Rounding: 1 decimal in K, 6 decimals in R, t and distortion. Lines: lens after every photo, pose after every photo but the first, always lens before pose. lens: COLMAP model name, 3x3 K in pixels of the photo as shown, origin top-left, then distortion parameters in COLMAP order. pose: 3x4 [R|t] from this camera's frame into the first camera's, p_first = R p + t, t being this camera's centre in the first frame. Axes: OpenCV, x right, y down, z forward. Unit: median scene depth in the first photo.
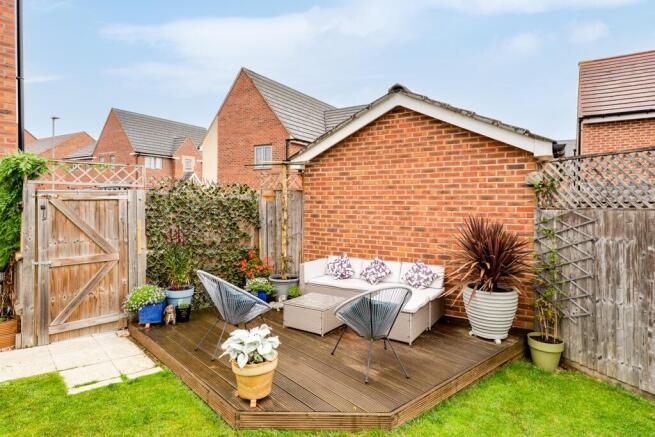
lens RADIAL K [[376.3, 0, 310.7], [0, 376.3, 206.4], [0, 0, 1]] dist [0.020616, -0.001085]
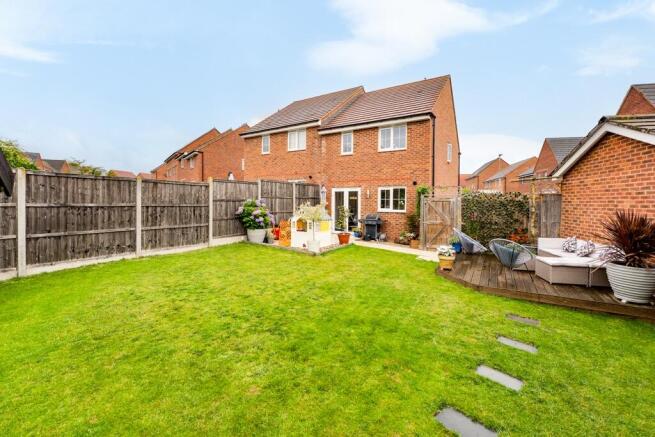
lens RADIAL K [[261.5, 0, 330.9], [0, 261.5, 204.5], [0, 0, 1]] dist [-0.016914, 0.000399]
pose [[0.283559, 0.005165, -0.958941, 0.886381], [-0.017188, 0.999852, 0.000303, 0.017894], [0.958801, 0.016396, 0.283606, -0.236074]]
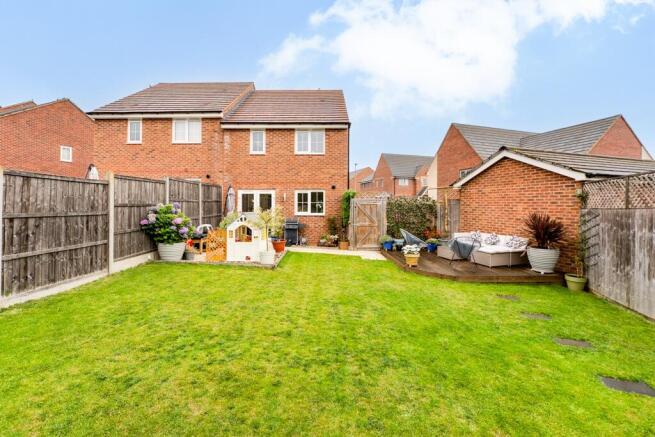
lens RADIAL K [[263.4, 0, 307.4], [0, 263.4, 202.2], [0, 0, 1]] dist [-0.017302, 0.000566]
pose [[0.717969, -0.009680, -0.696008, 0.461044], [-0.005716, 0.999788, -0.019801, 0.006678], [0.696051, 0.018195, 0.717761, -0.733915]]
